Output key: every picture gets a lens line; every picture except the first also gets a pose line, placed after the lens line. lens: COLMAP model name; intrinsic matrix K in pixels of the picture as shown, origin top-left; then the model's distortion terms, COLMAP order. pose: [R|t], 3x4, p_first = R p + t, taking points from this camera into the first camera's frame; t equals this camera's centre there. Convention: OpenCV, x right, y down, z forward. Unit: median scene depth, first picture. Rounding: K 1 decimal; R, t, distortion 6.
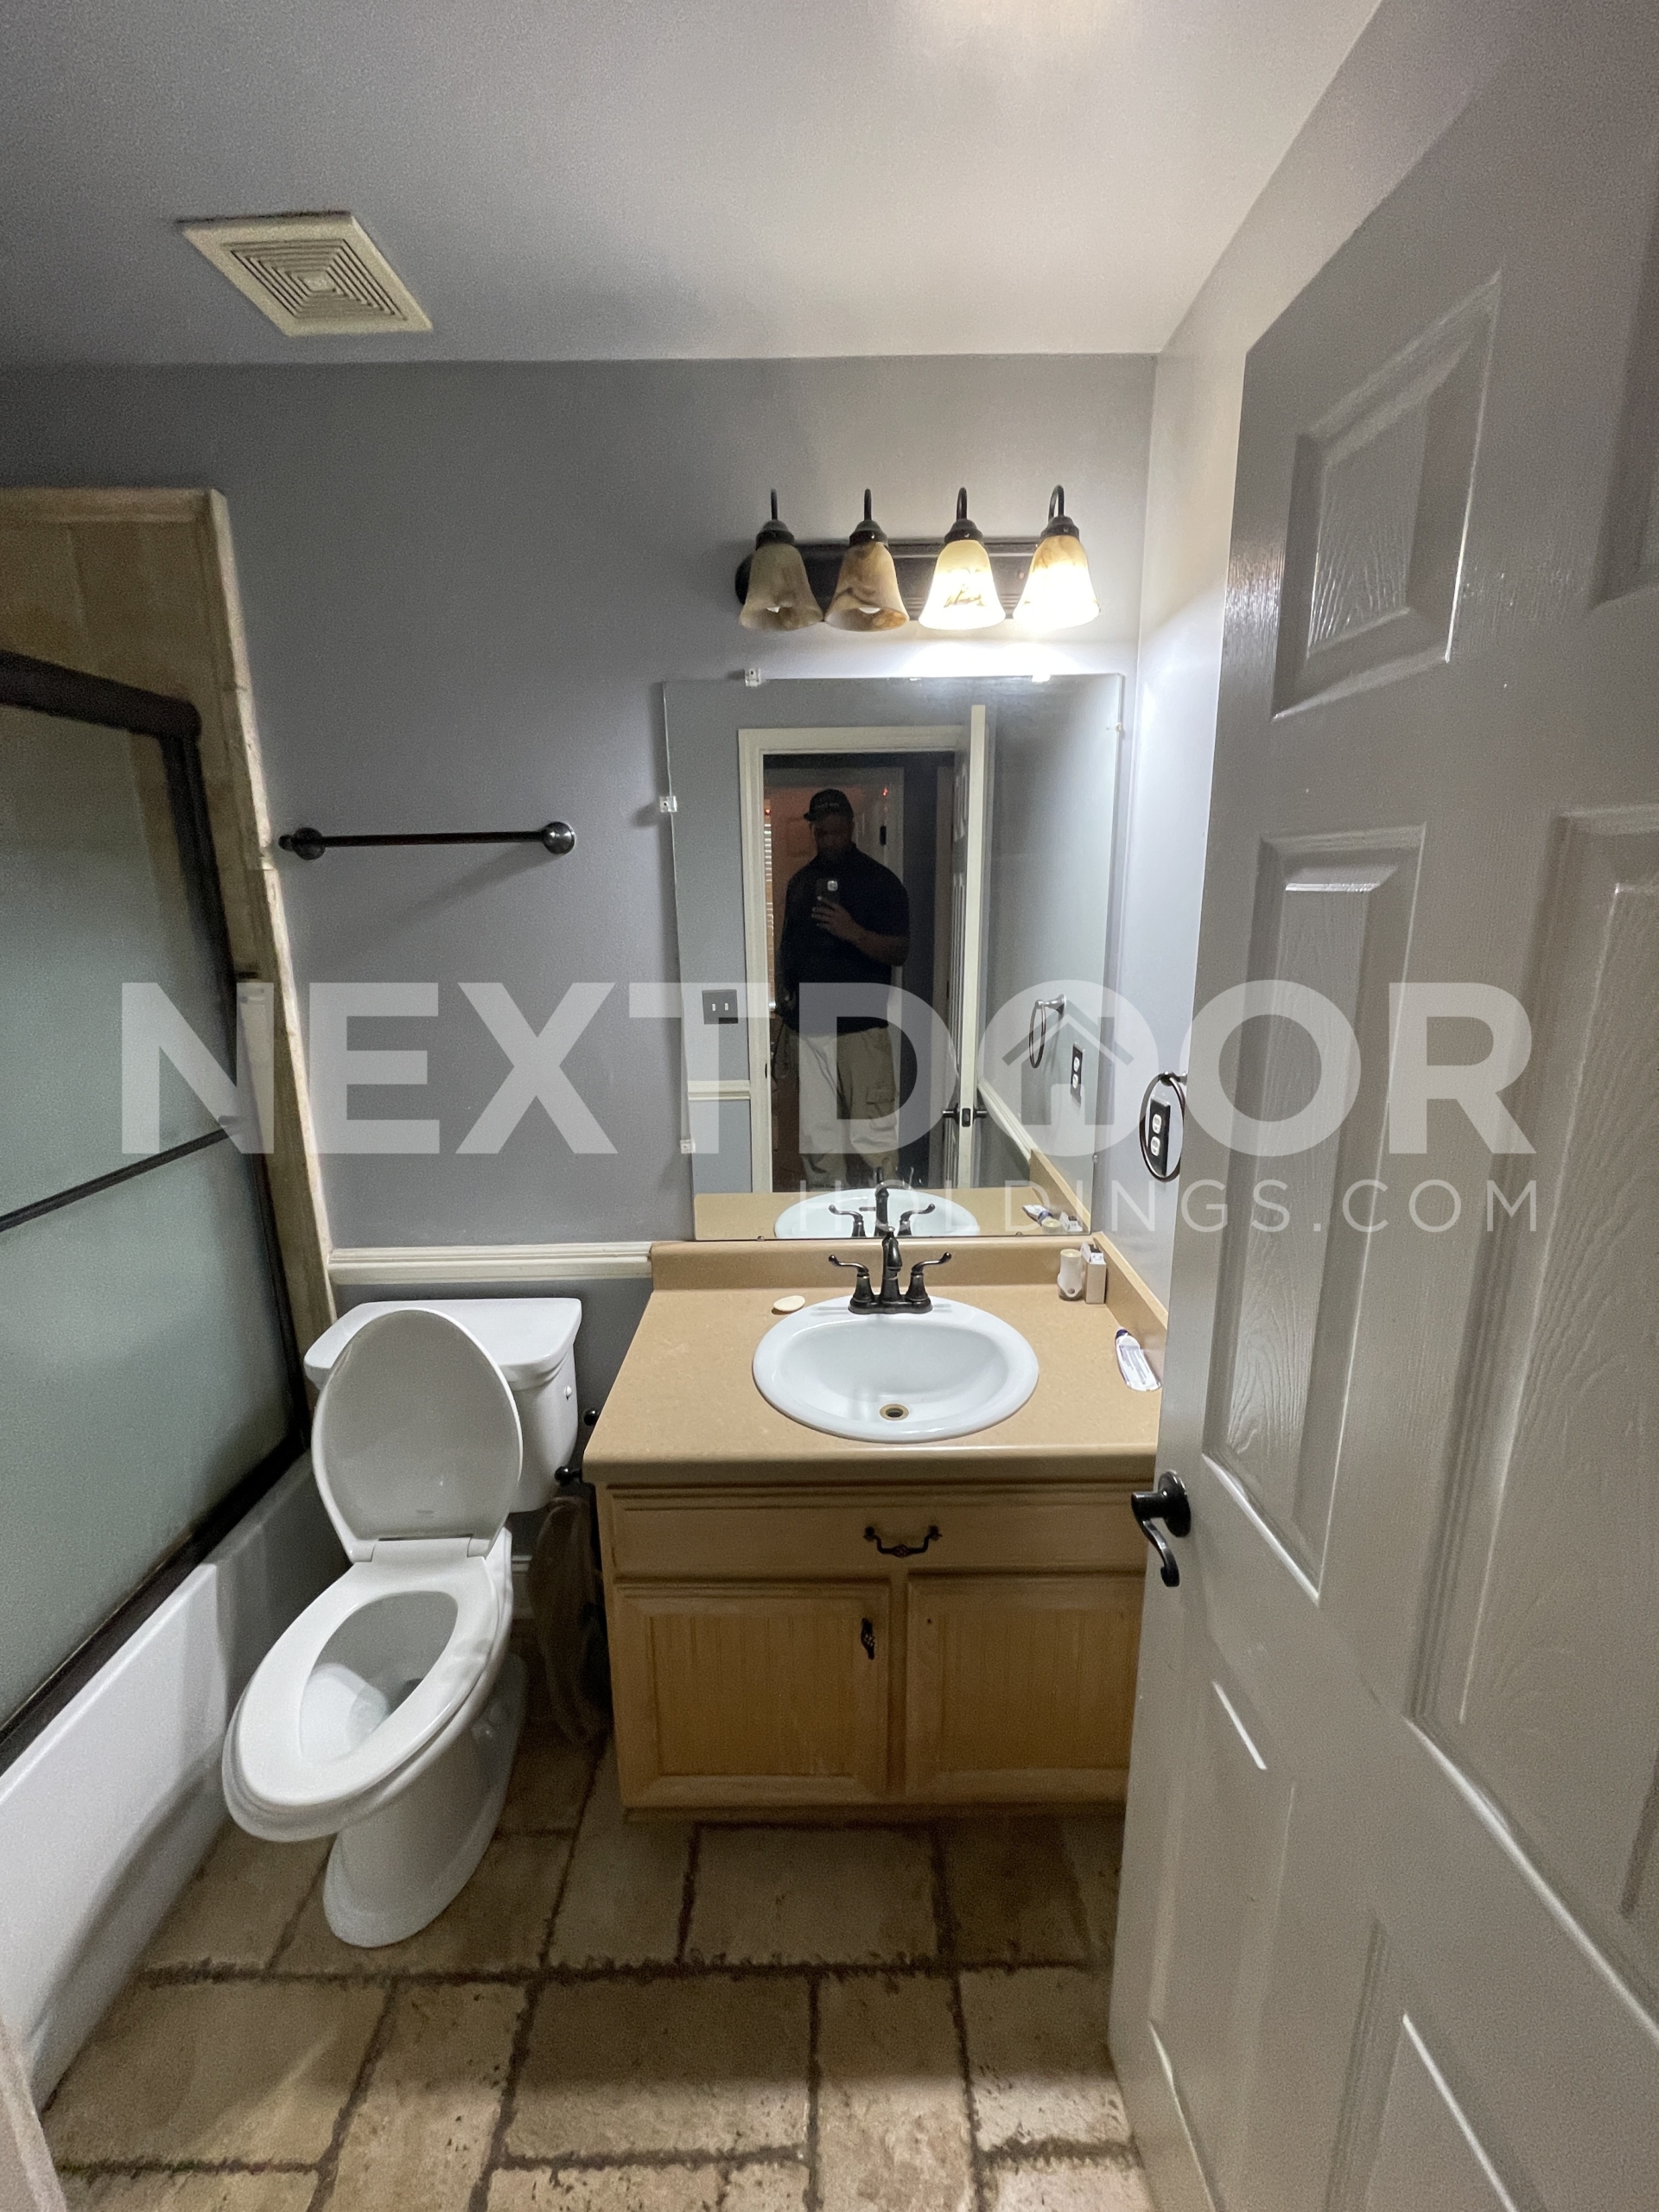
lens RADIAL K [[891.1, 0, 827.7], [0, 891.1, 1089.1], [0, 0, 1]] dist [0.000273, 0.000469]
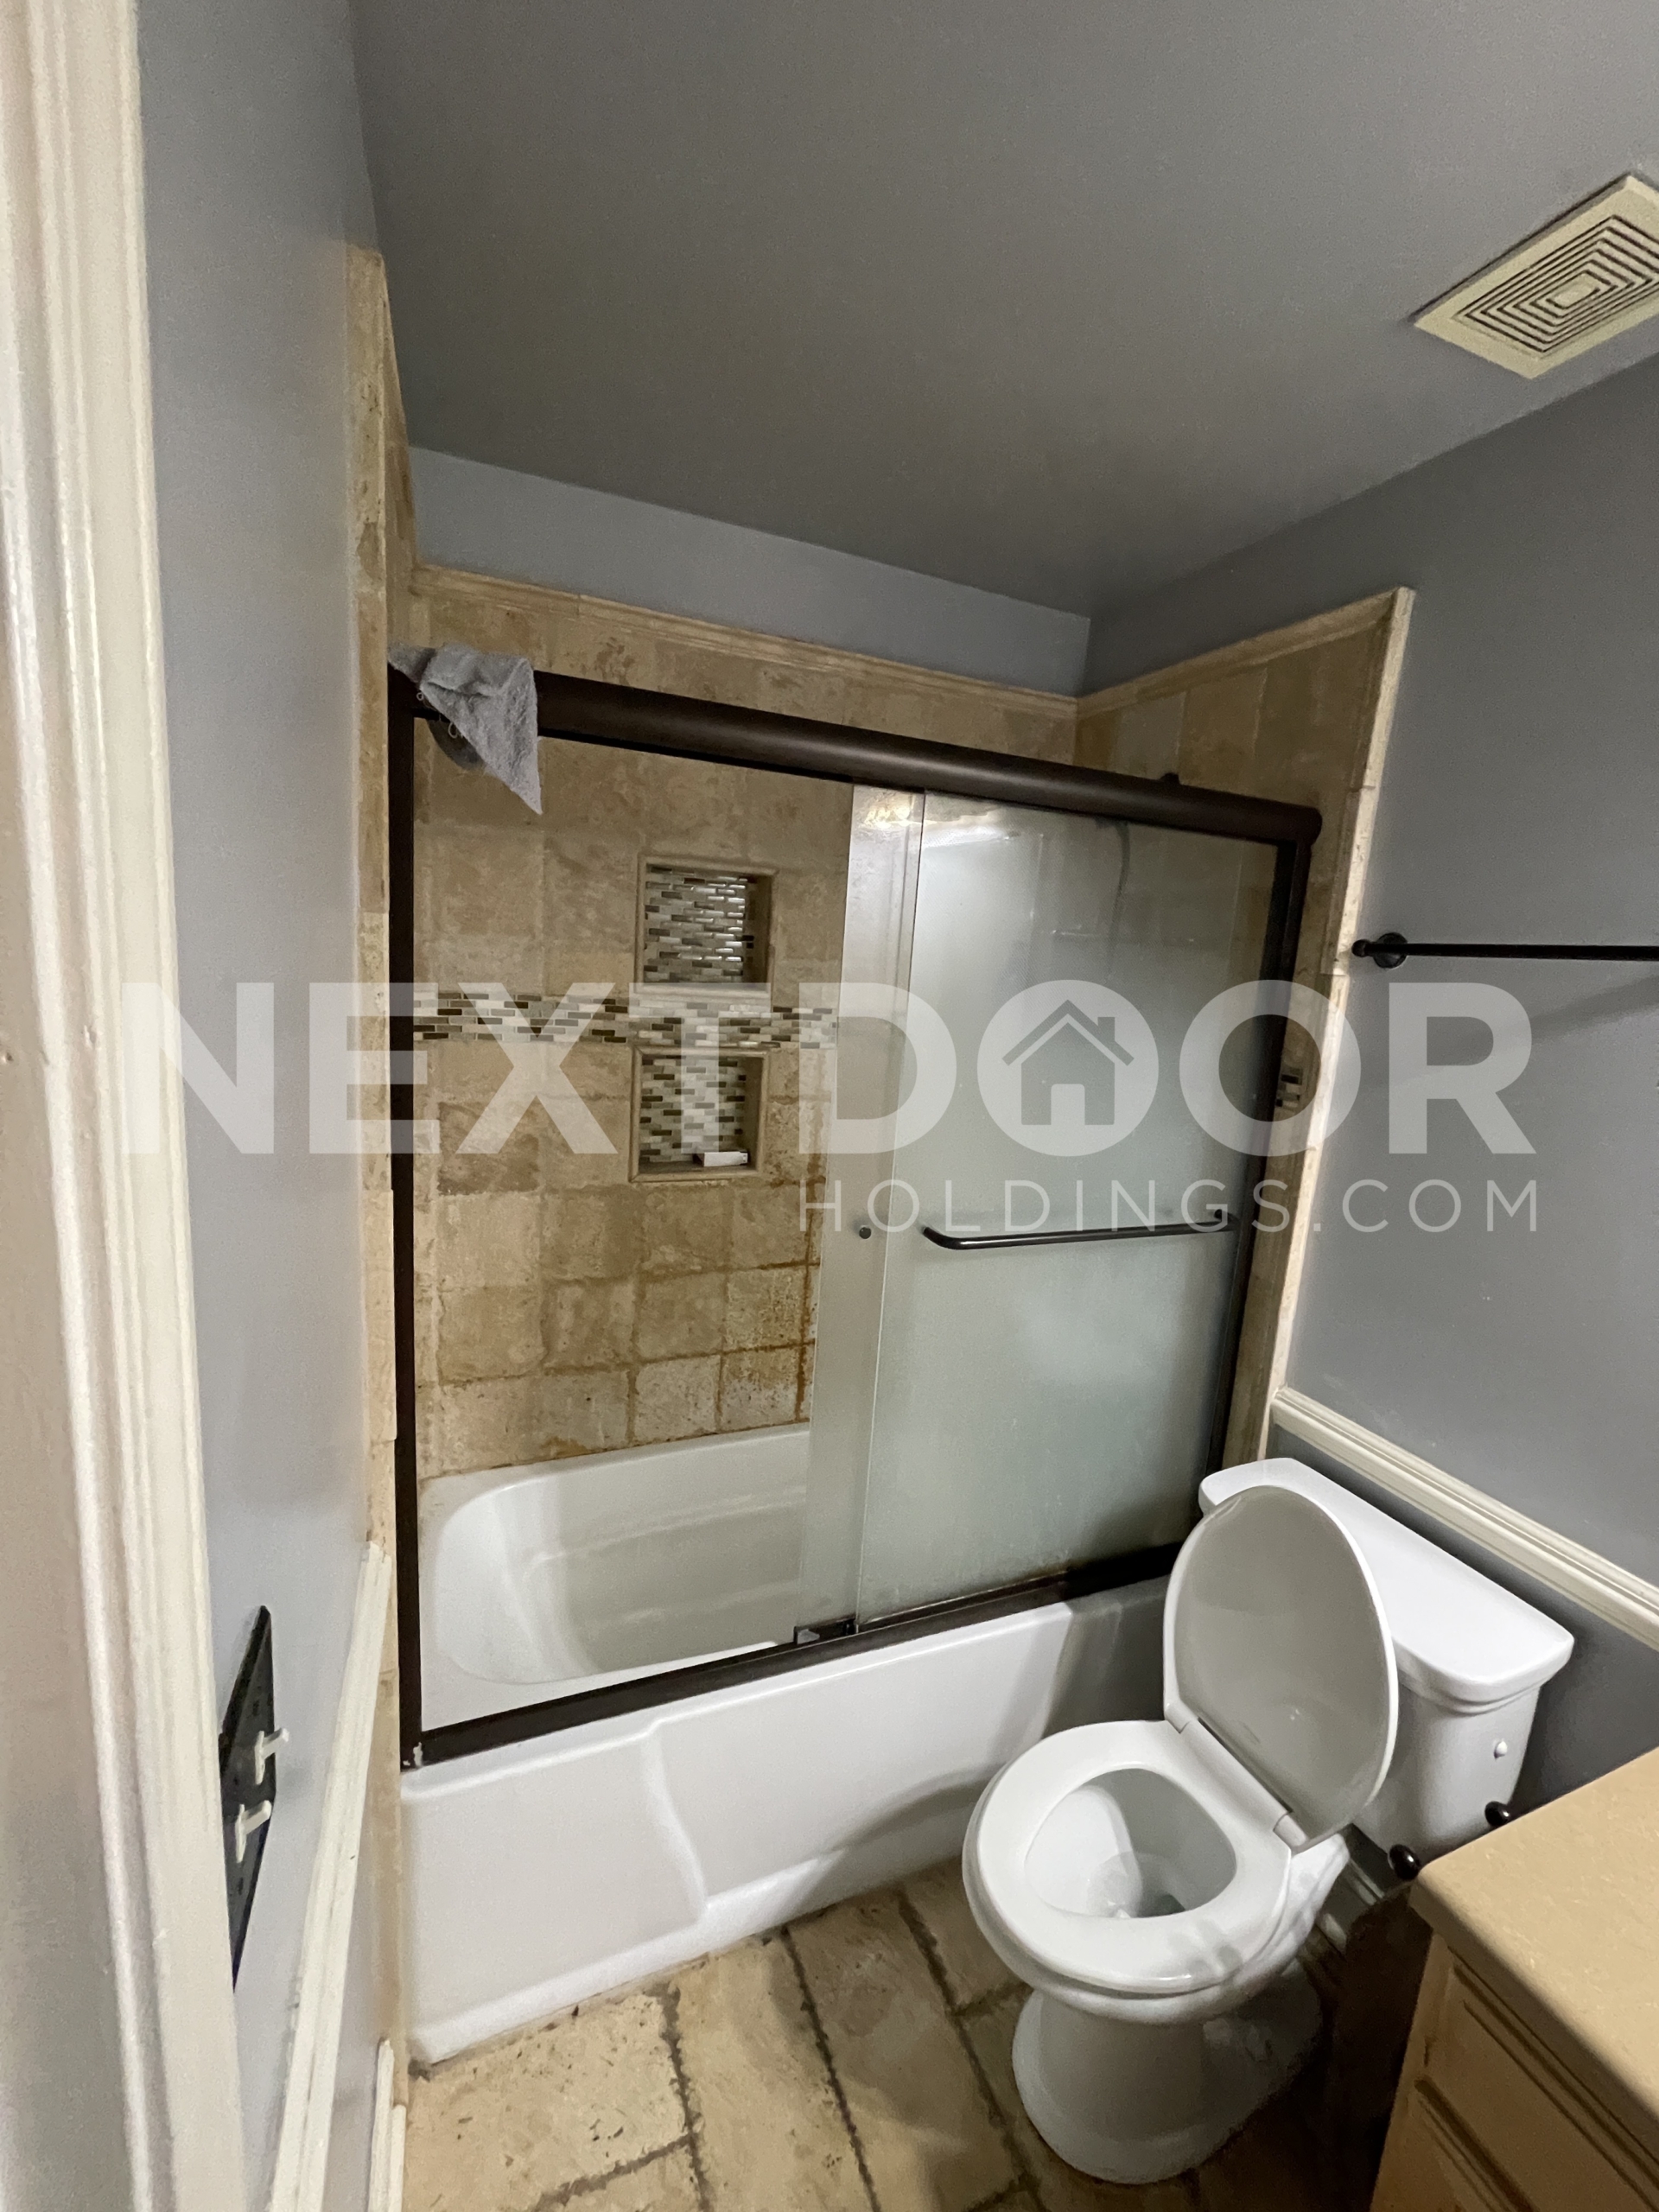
lens RADIAL K [[891.1, 0, 827.7], [0, 891.1, 1089.1], [0, 0, 1]] dist [0.000273, 0.000469]
pose [[0.373549, 0.183726, -0.909234, 0.046296], [-0.282507, 0.956158, 0.077143, -0.054707], [0.883544, 0.228048, 0.409076, 0.176856]]
